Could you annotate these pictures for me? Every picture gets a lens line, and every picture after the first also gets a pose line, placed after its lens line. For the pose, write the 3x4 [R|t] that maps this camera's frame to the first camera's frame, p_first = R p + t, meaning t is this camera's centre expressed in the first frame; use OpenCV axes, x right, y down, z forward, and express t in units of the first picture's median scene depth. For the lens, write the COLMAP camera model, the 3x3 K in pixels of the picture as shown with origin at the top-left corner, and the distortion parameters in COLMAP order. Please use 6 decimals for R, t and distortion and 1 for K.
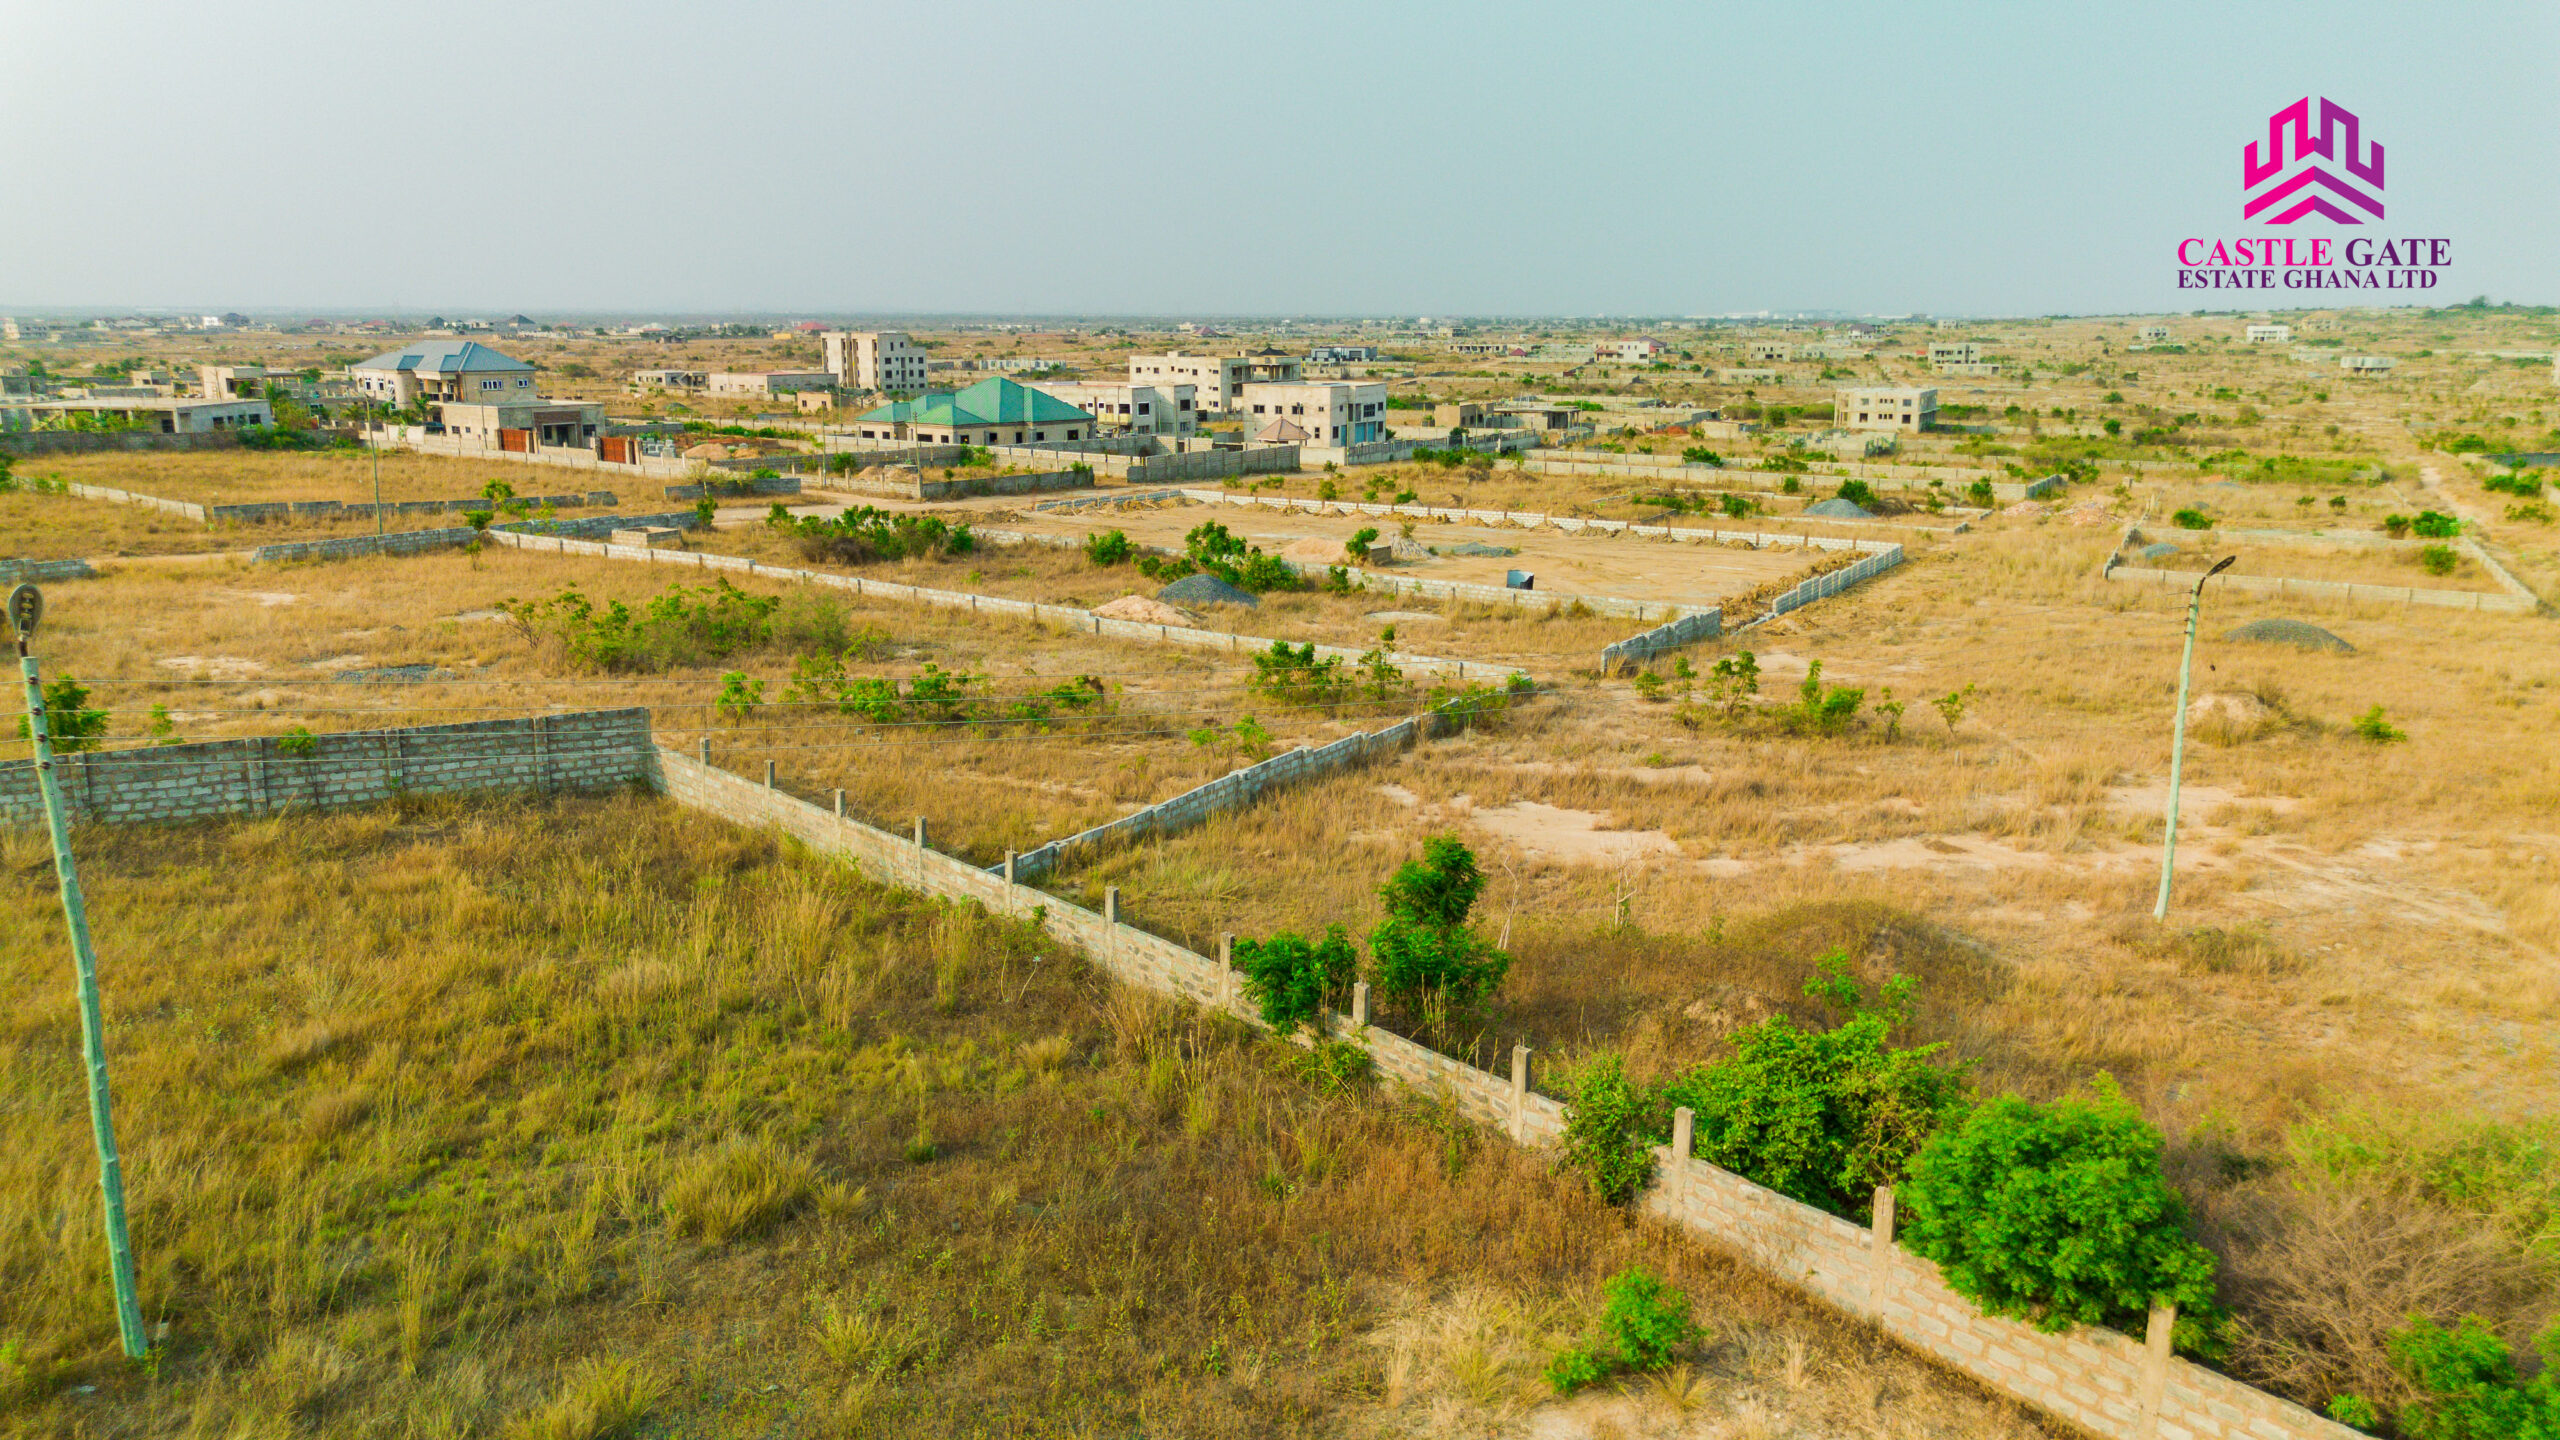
lens RADIAL K [[1819.4, 0, 1281.6], [0, 1819.4, 705.3], [0, 0, 1]] dist [0.073495, -0.081218]
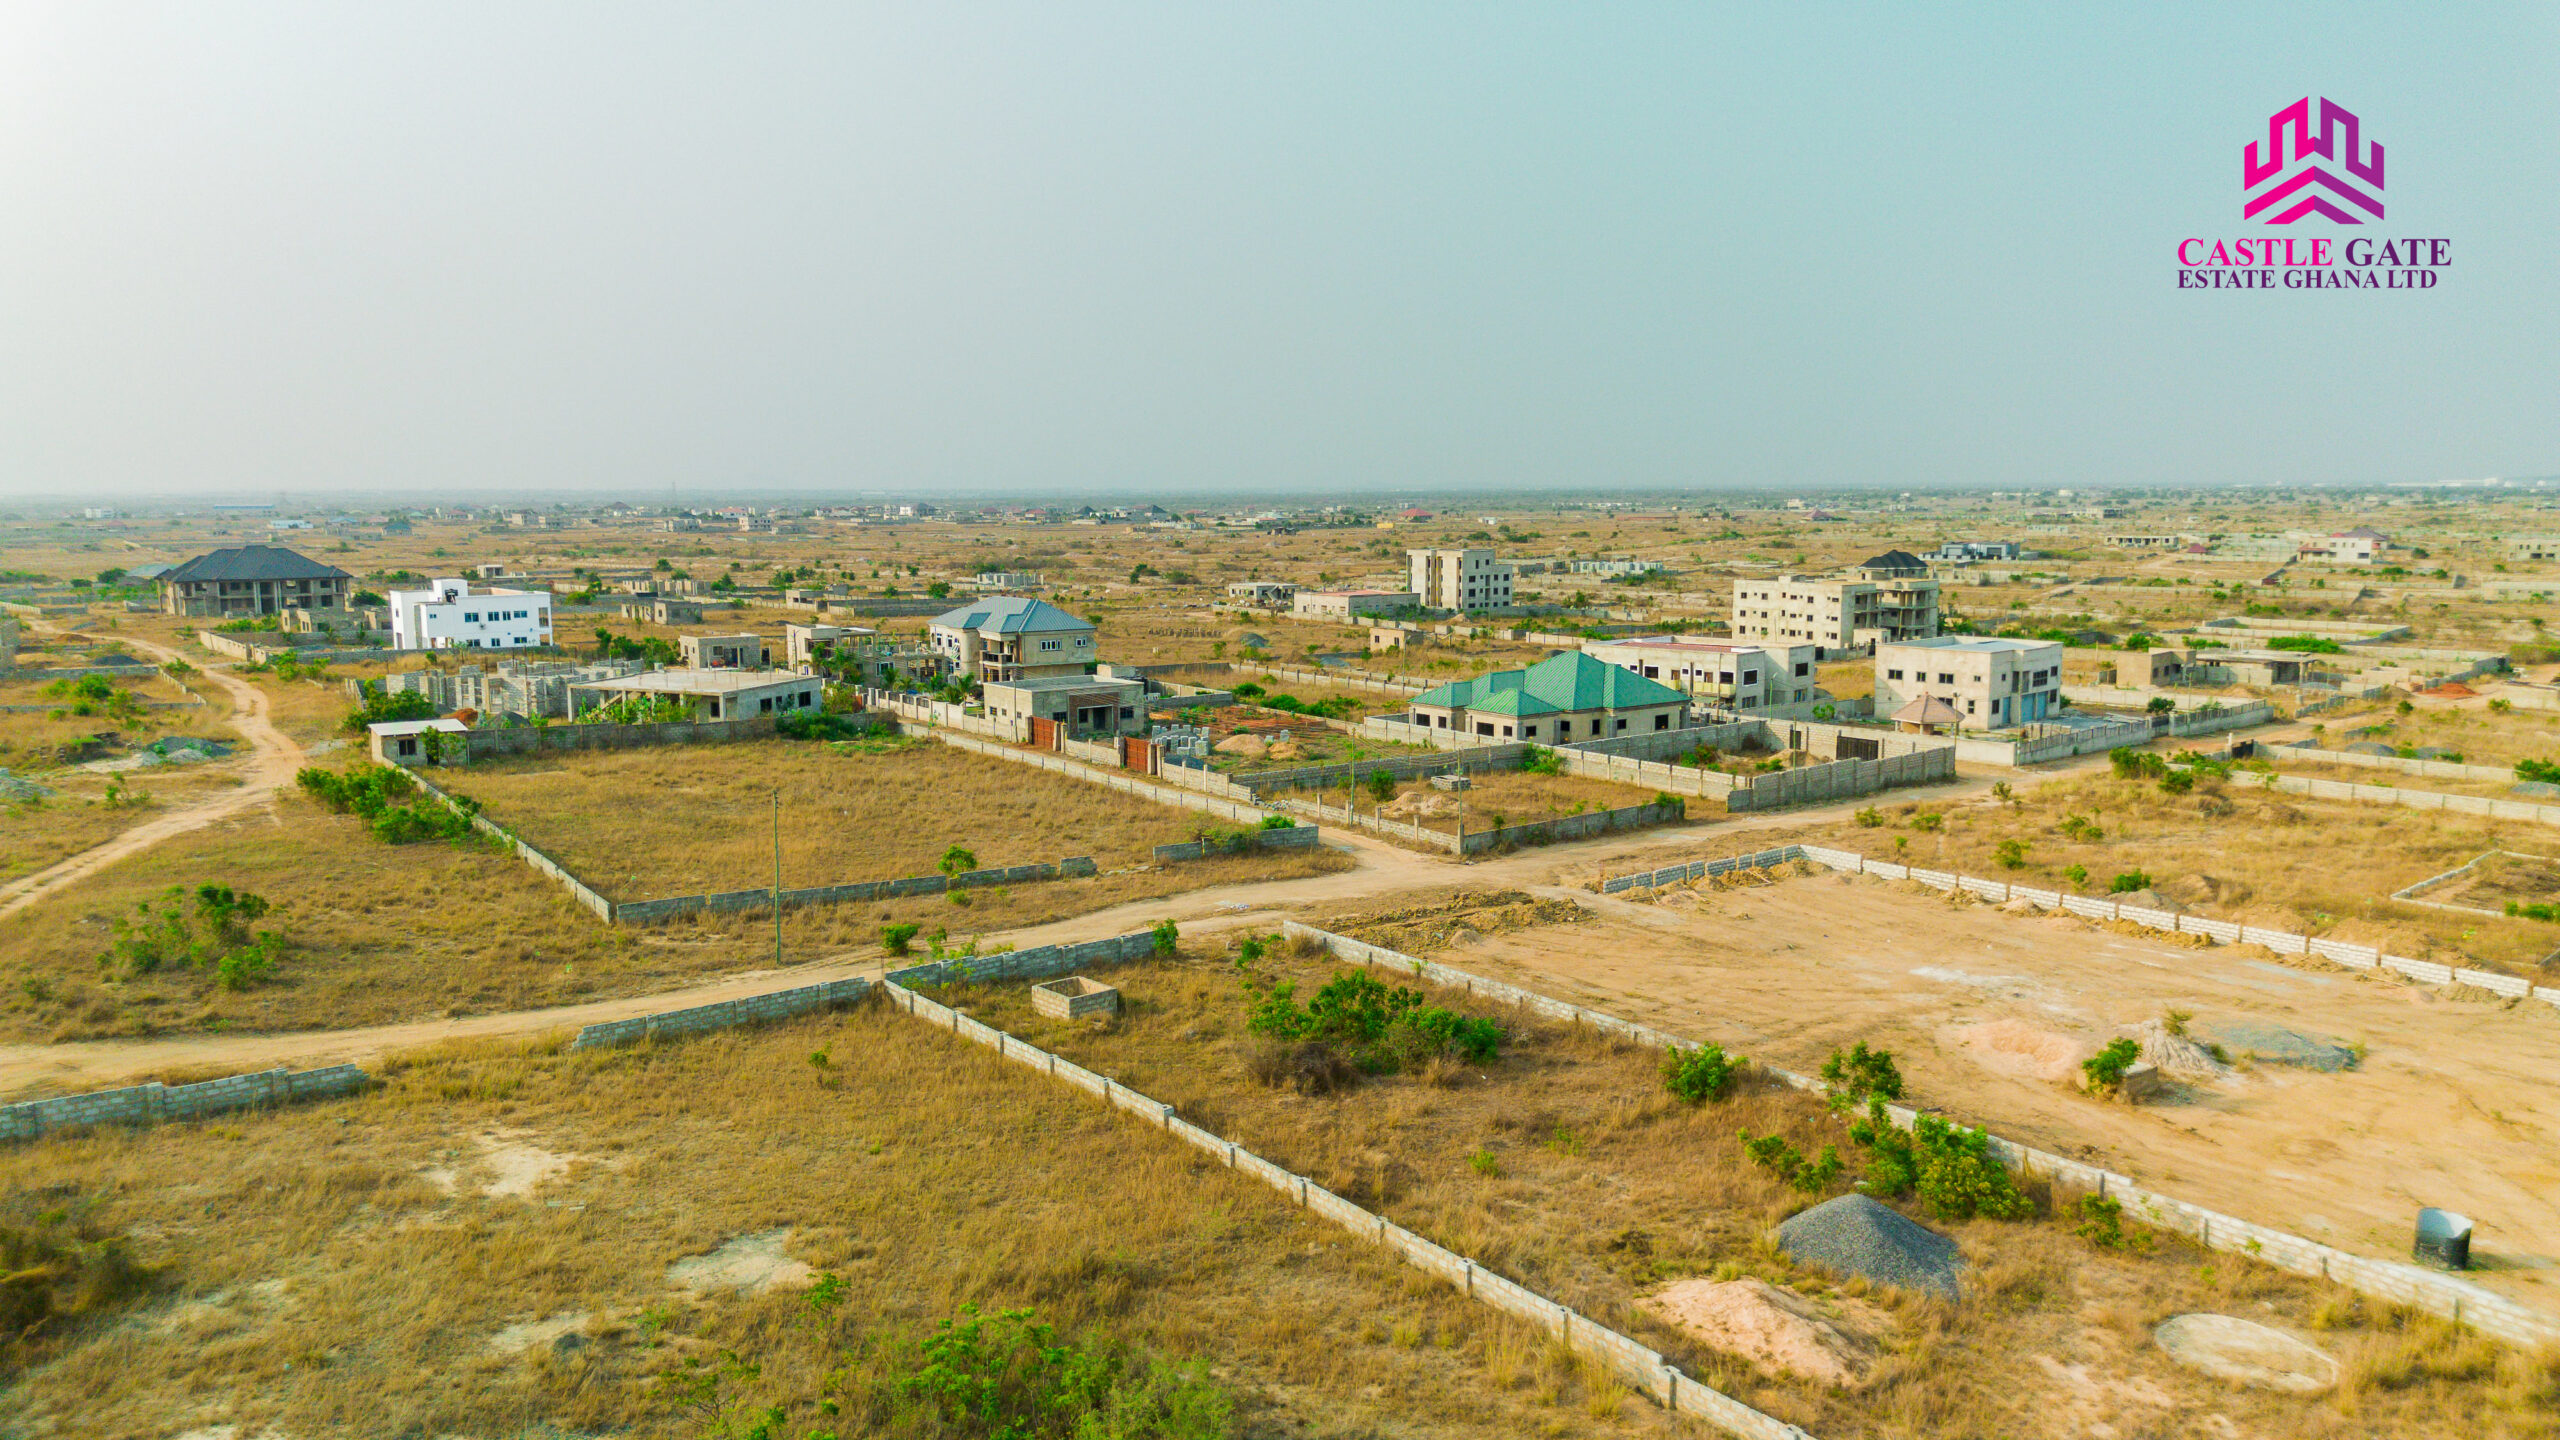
lens RADIAL K [[1816.4, 0, 1280.0], [0, 1816.4, 720.0], [0, 0, 1]] dist [0.064822, -0.059358]
pose [[0.948263, 0.034218, -0.315638, -0.031359], [-0.060218, 0.995513, -0.072990, -0.141665], [0.311724, 0.088221, 0.946068, 0.283681]]
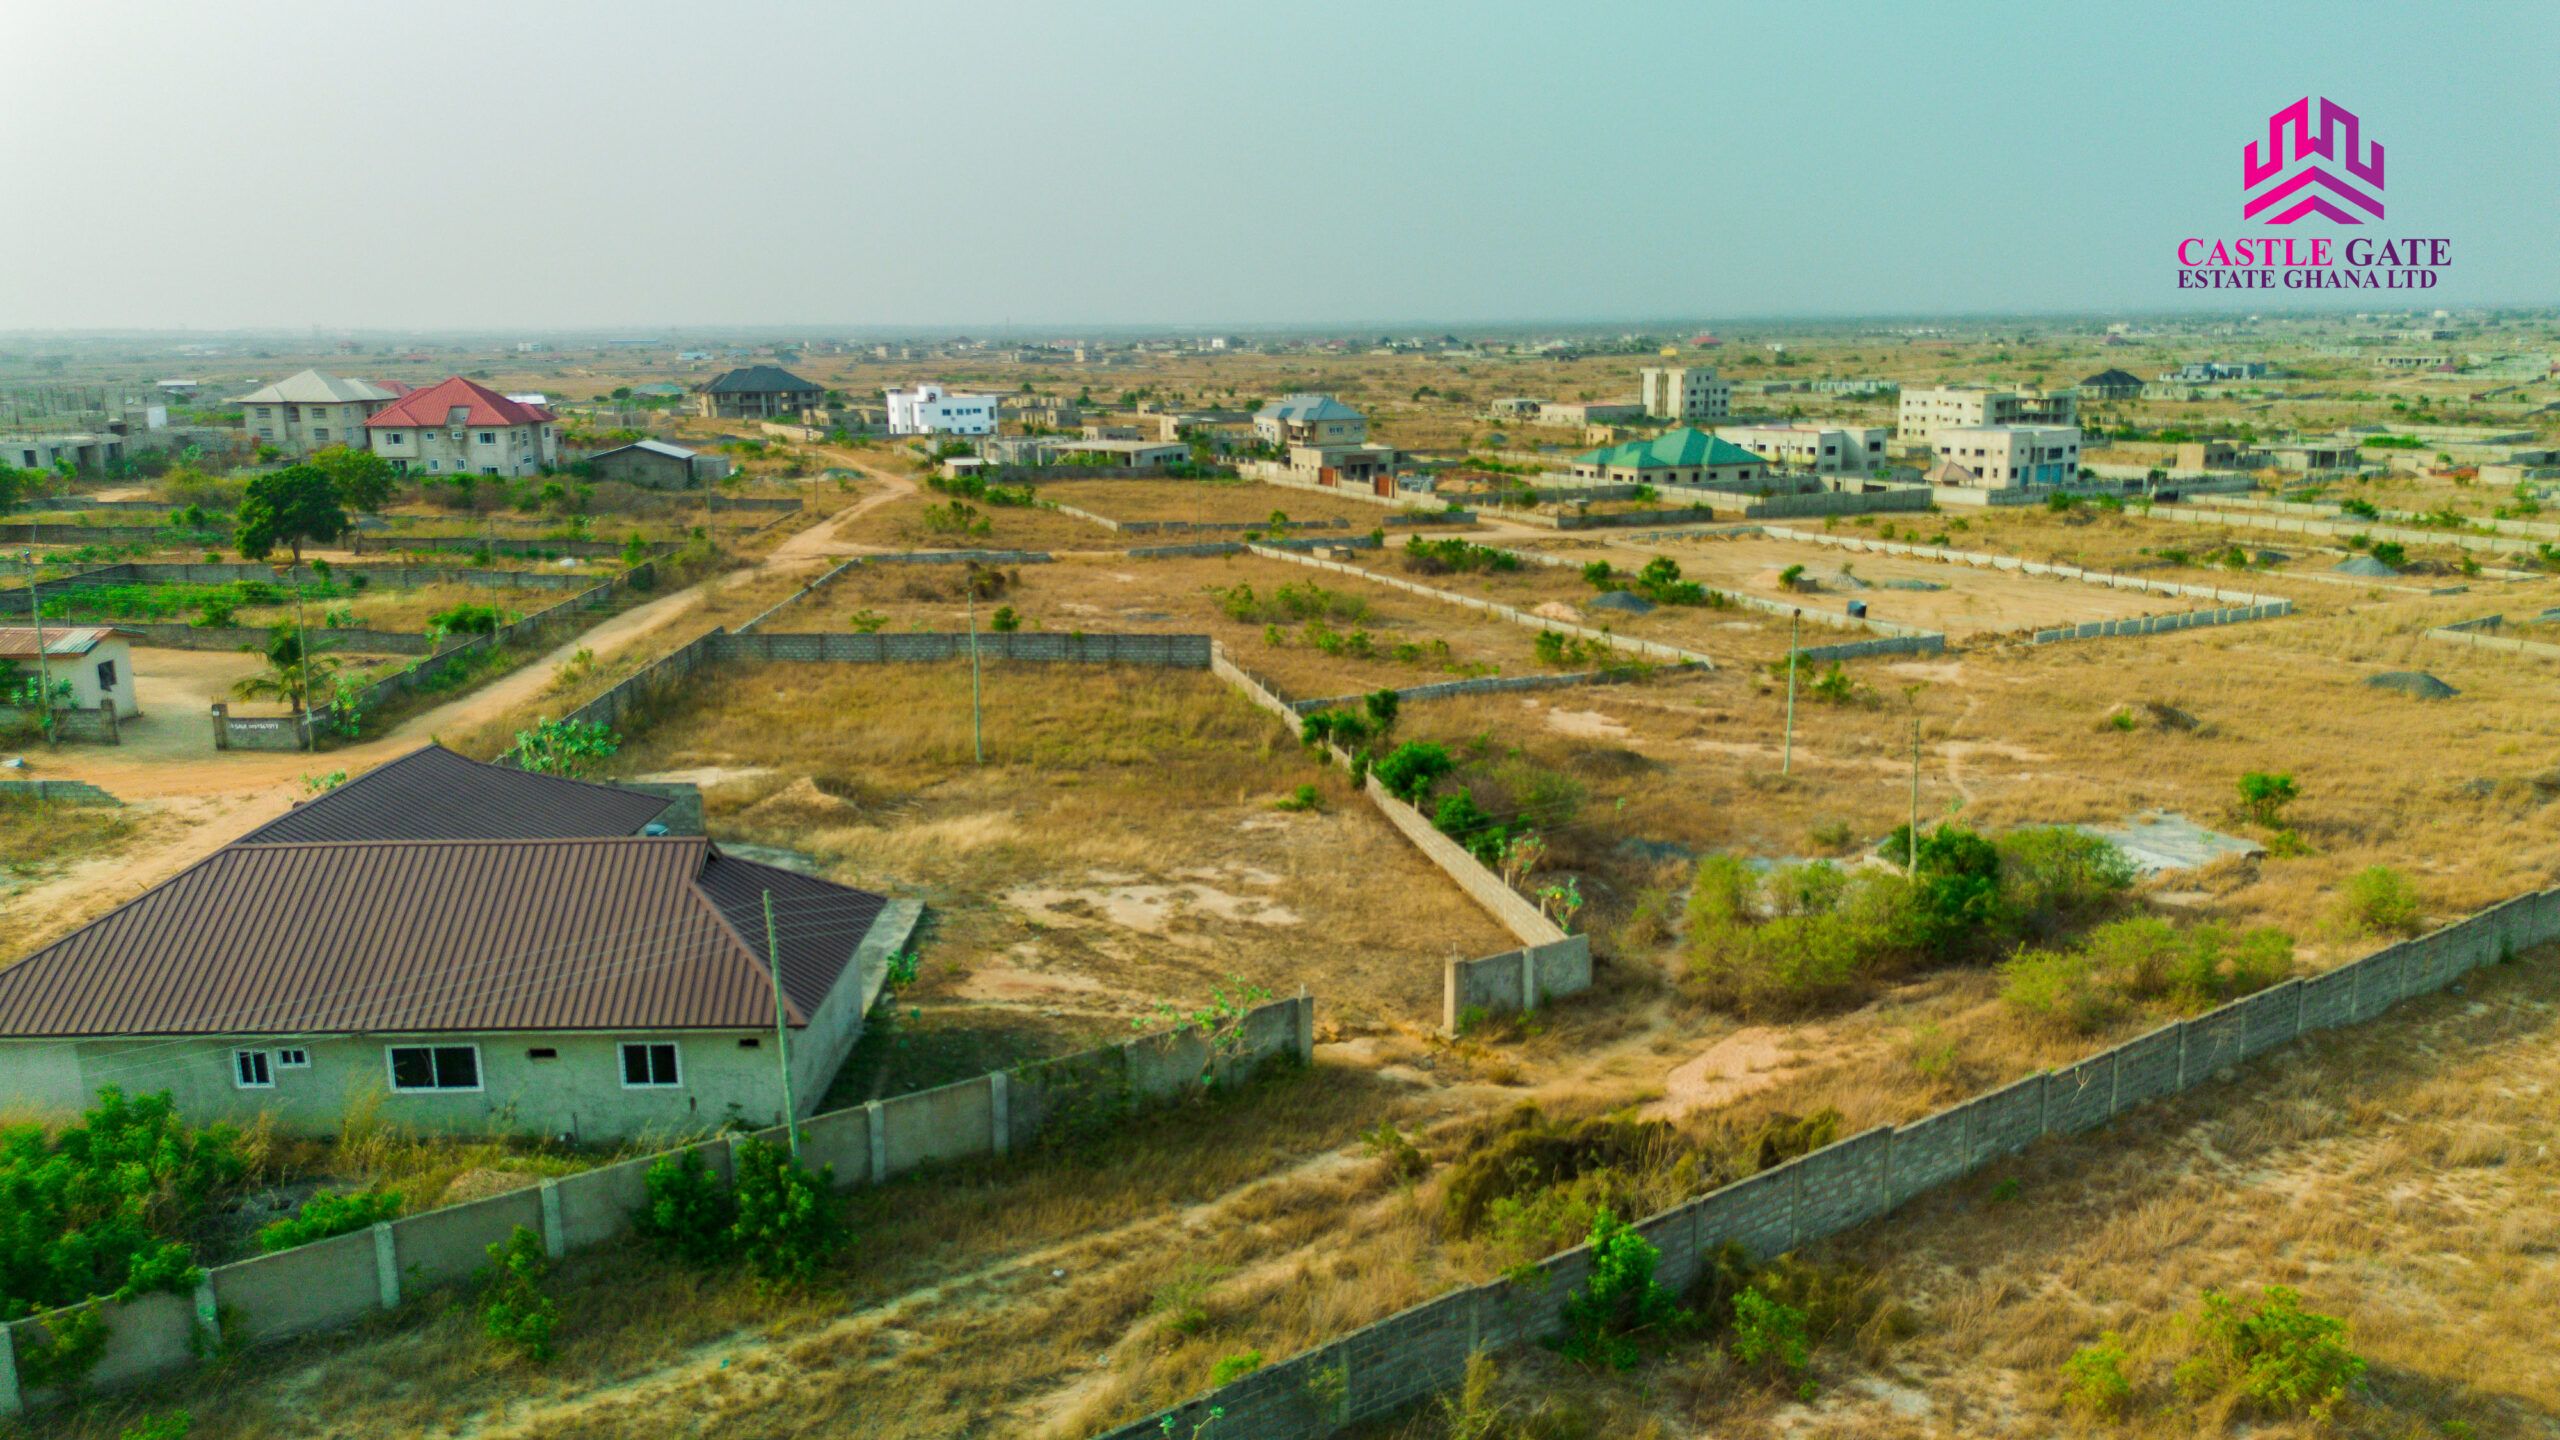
lens RADIAL K [[1805.7, 0, 1281.0], [0, 1805.7, 728.2], [0, 0, 1]] dist [0.073983, -0.071325]
pose [[0.883406, 0.091955, -0.459497, 0.348592], [-0.086120, 0.995715, 0.033692, 0.015622], [0.460626, 0.009808, 0.887540, -0.435283]]
